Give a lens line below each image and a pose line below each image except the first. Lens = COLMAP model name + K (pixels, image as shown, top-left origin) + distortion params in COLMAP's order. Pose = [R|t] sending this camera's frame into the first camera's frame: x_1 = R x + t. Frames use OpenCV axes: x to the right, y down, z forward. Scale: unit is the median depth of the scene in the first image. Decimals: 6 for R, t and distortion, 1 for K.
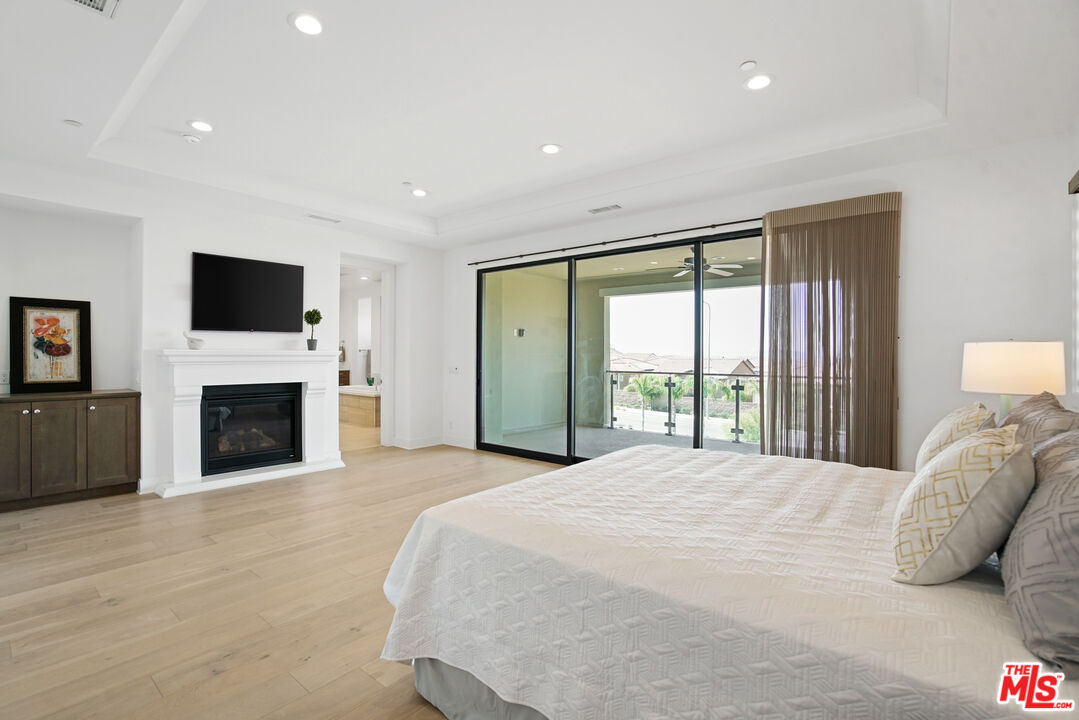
lens RADIAL K [[516.0, 0, 536.7], [0, 516.0, 352.5], [0, 0, 1]] dist [-0.029495, 0.000684]
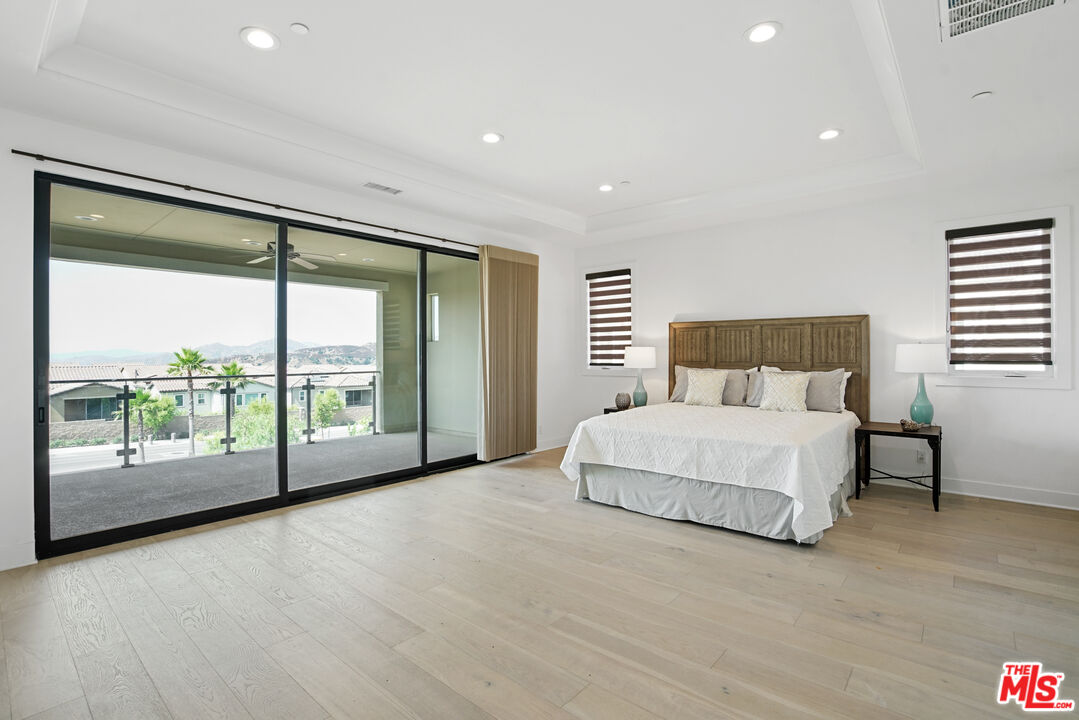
lens RADIAL K [[516.0, 0, 536.7], [0, 516.0, 352.5], [0, 0, 1]] dist [-0.029495, 0.000684]
pose [[-0.009884, -0.005576, 0.999936, -0.782792], [0.003258, 0.999979, 0.005608, -0.001075], [-0.999946, 0.003313, -0.009865, 0.779587]]
